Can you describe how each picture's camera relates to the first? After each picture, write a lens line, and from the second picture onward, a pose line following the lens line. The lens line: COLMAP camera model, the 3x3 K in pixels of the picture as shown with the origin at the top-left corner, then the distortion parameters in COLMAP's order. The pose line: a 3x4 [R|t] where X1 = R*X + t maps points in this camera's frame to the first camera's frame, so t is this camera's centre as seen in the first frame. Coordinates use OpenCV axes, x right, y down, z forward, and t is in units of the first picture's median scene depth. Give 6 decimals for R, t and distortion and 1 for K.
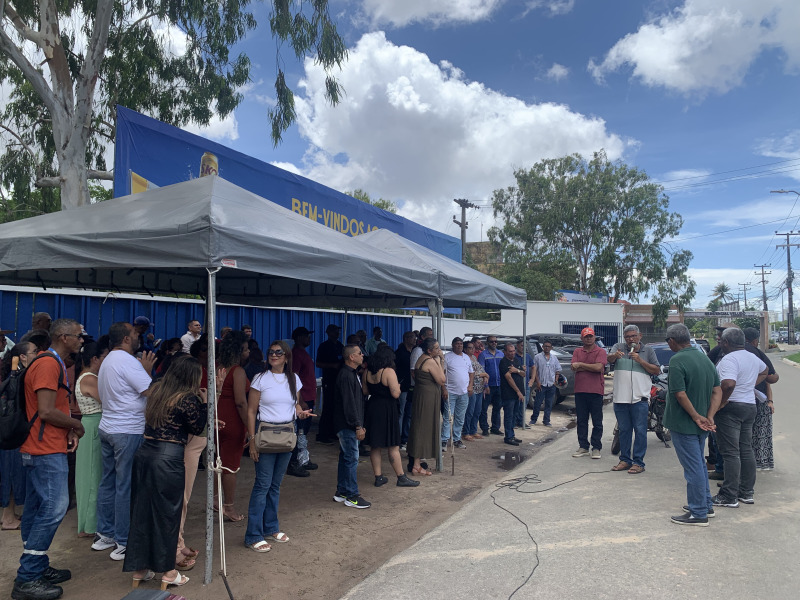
lens RADIAL K [[626.5, 0, 392.2], [0, 626.5, 287.4], [0, 0, 1]] dist [0.010172, -0.004005]
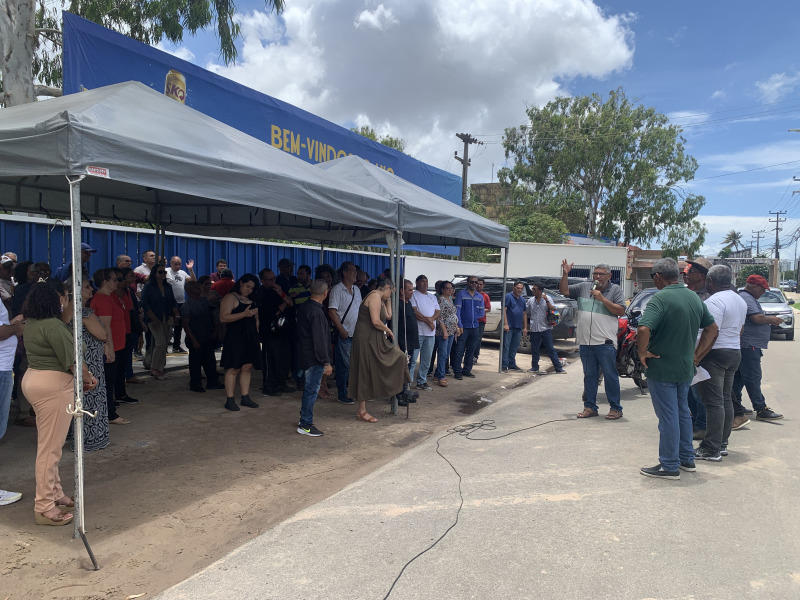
lens RADIAL K [[607.8, 0, 413.3], [0, 607.8, 302.6], [0, 0, 1]] dist [0.007205, -0.000684]
pose [[0.999759, 0.020525, -0.007790, 0.100186], [-0.019494, 0.993178, 0.114966, 0.019382], [0.010097, -0.114786, 0.993339, 0.106423]]
